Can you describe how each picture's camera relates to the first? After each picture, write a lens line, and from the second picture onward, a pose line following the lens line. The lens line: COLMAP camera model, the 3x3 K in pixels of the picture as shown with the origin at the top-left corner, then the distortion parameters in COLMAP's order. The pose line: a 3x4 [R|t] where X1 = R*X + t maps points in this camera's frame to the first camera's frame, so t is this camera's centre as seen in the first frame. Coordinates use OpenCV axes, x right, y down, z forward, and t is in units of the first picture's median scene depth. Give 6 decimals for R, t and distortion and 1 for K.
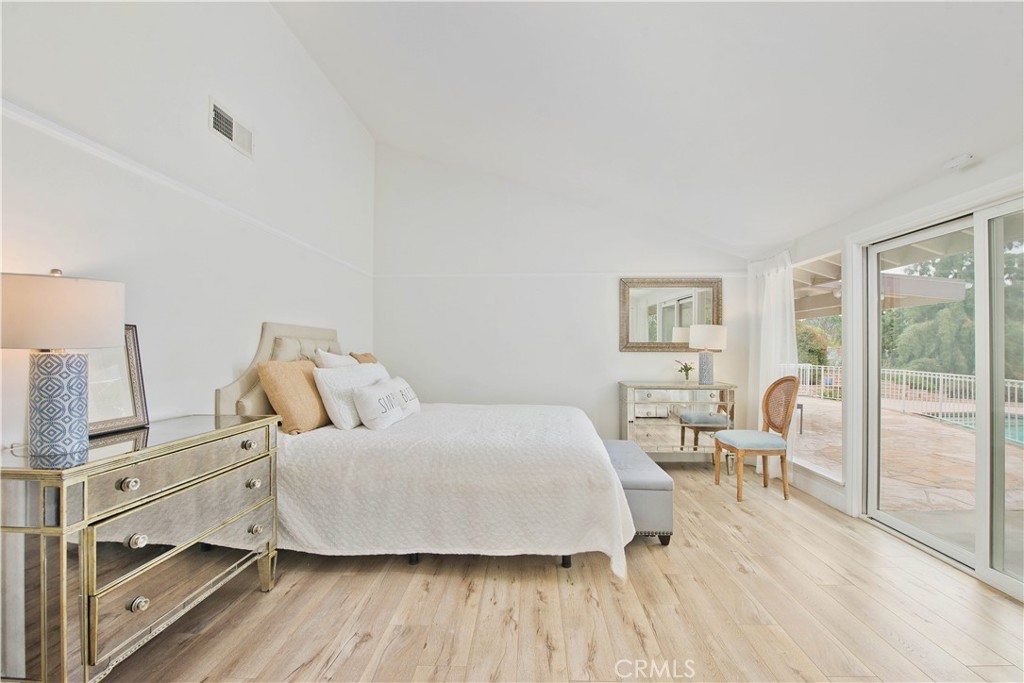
lens RADIAL K [[431.7, 0, 514.8], [0, 431.7, 343.0], [0, 0, 1]] dist [-0.018755, -0.000206]
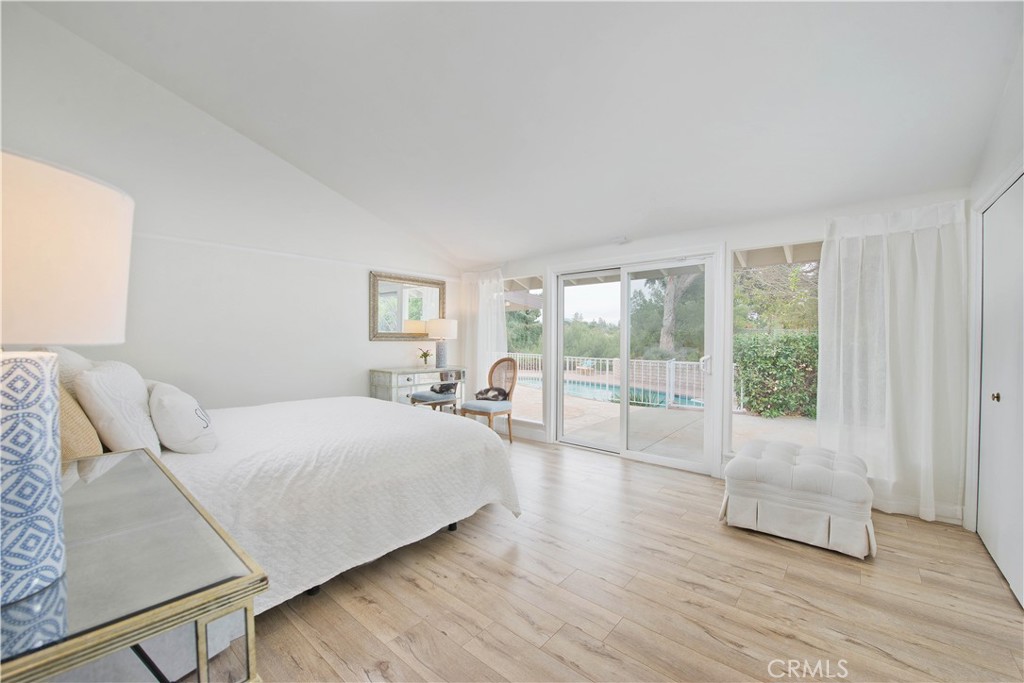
lens RADIAL K [[409.1, 0, 511.9], [0, 409.1, 344.0], [0, 0, 1]] dist [-0.020389, -0.000786]
pose [[0.622475, -0.011087, 0.782561, -0.639015], [-0.012122, 0.999643, 0.023805, -0.000681], [-0.782546, -0.024304, 0.622118, 0.221920]]
